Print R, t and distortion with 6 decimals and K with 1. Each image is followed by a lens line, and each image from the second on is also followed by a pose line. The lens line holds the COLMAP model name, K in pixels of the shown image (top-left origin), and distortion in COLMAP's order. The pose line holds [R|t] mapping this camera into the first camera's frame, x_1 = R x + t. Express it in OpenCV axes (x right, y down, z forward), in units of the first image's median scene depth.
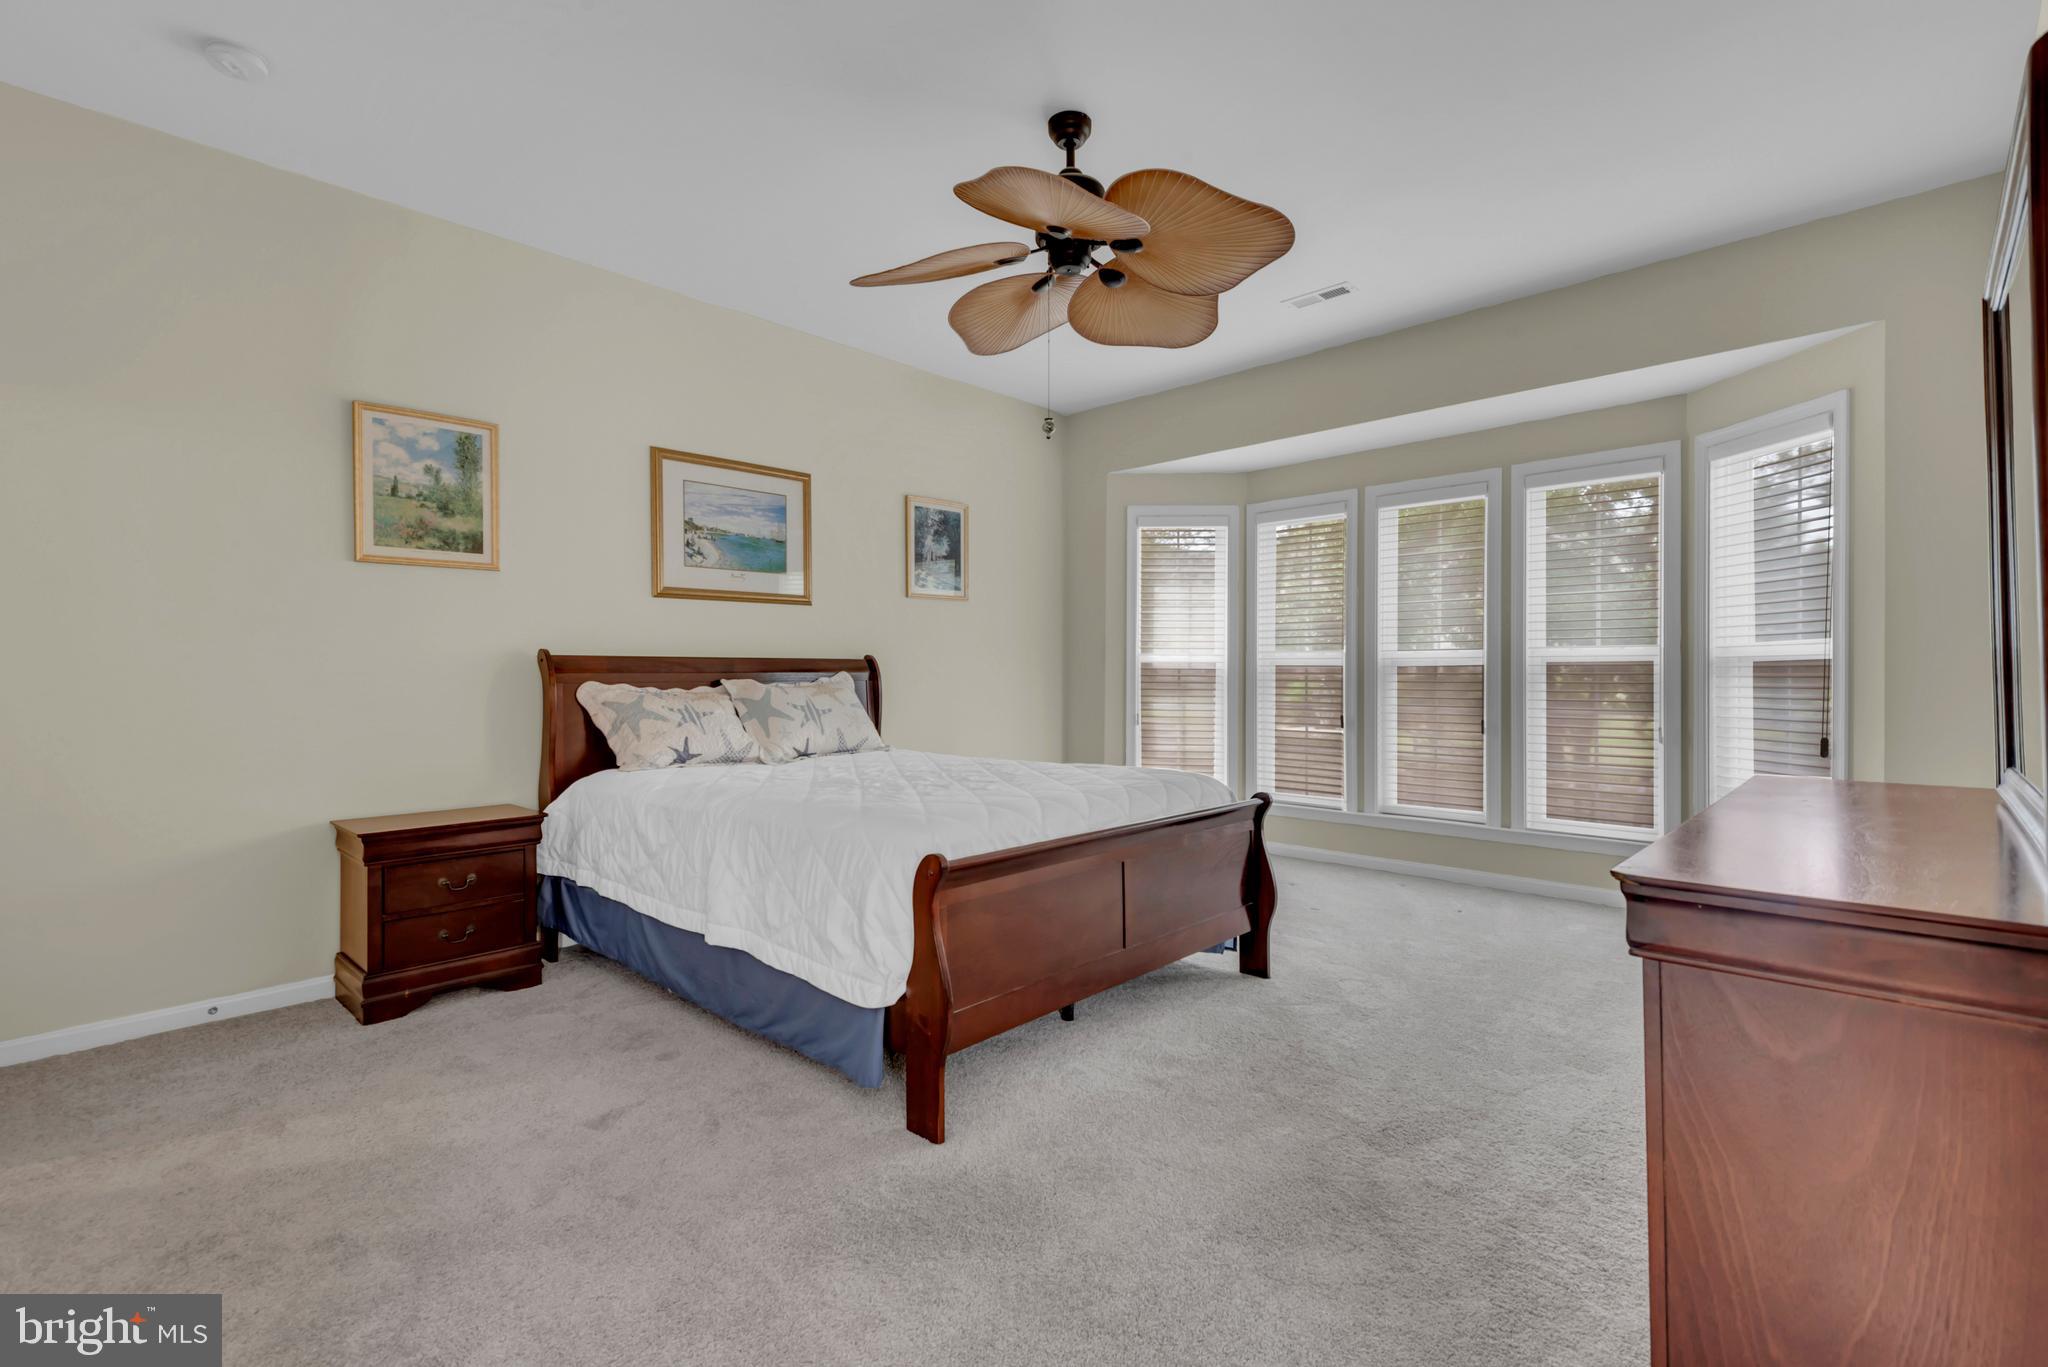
lens RADIAL K [[930.3, 0, 1029.5], [0, 930.3, 673.3], [0, 0, 1]] dist [0.021674, -0.012602]
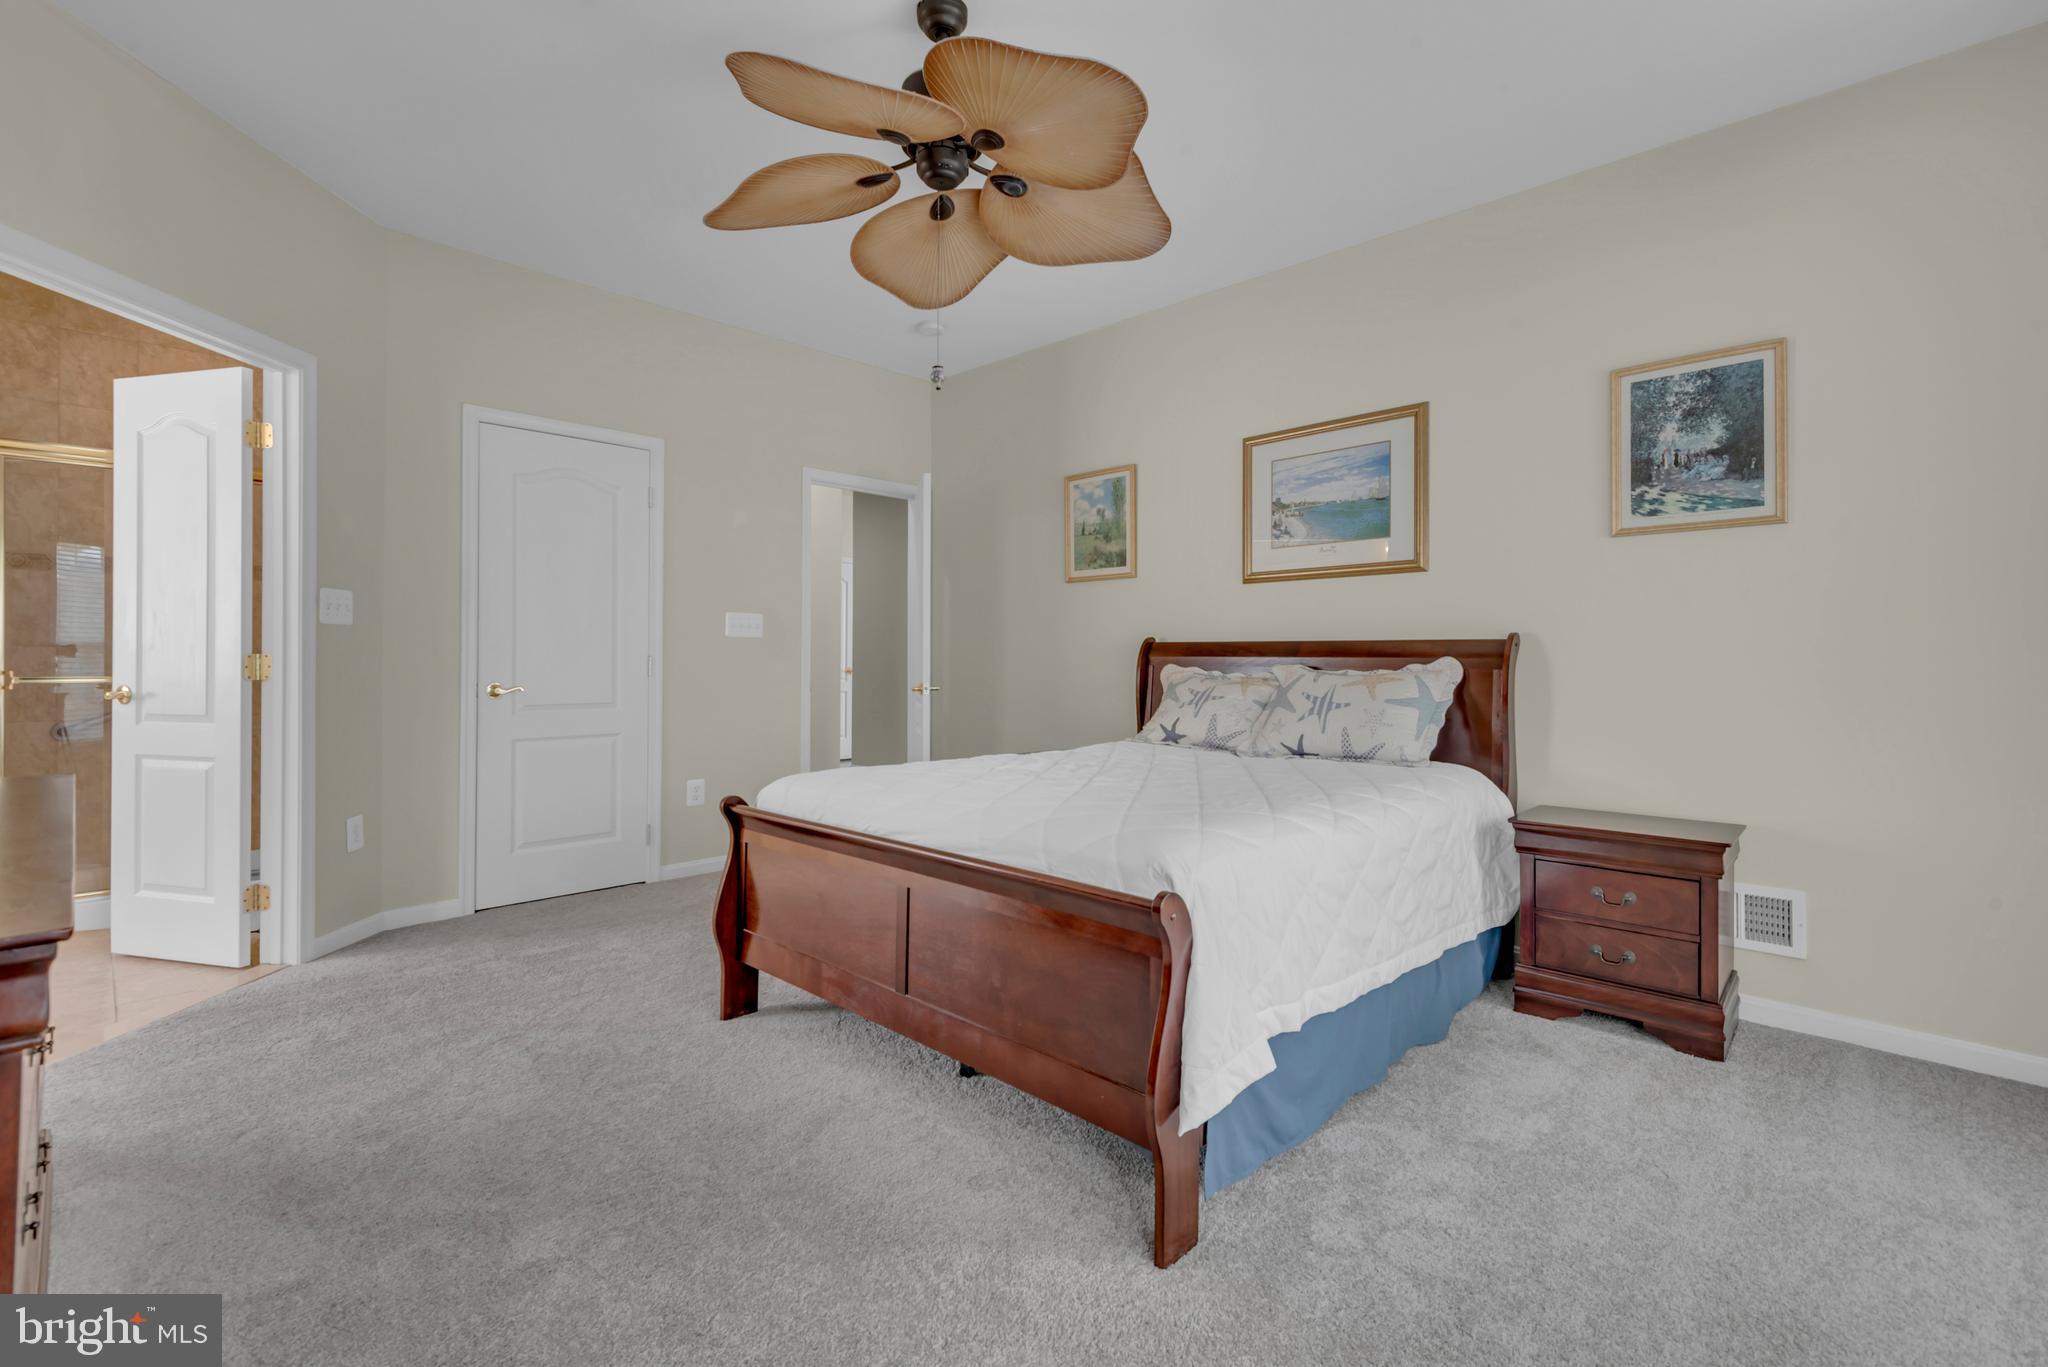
lens RADIAL K [[930.3, 0, 1029.5], [0, 930.3, 673.3], [0, 0, 1]] dist [0.021674, -0.012602]
pose [[-0.045355, 0.033137, -0.998421, 0.629931], [0.007358, 0.999434, 0.032836, -0.017128], [0.998944, -0.005858, -0.045574, 0.784931]]
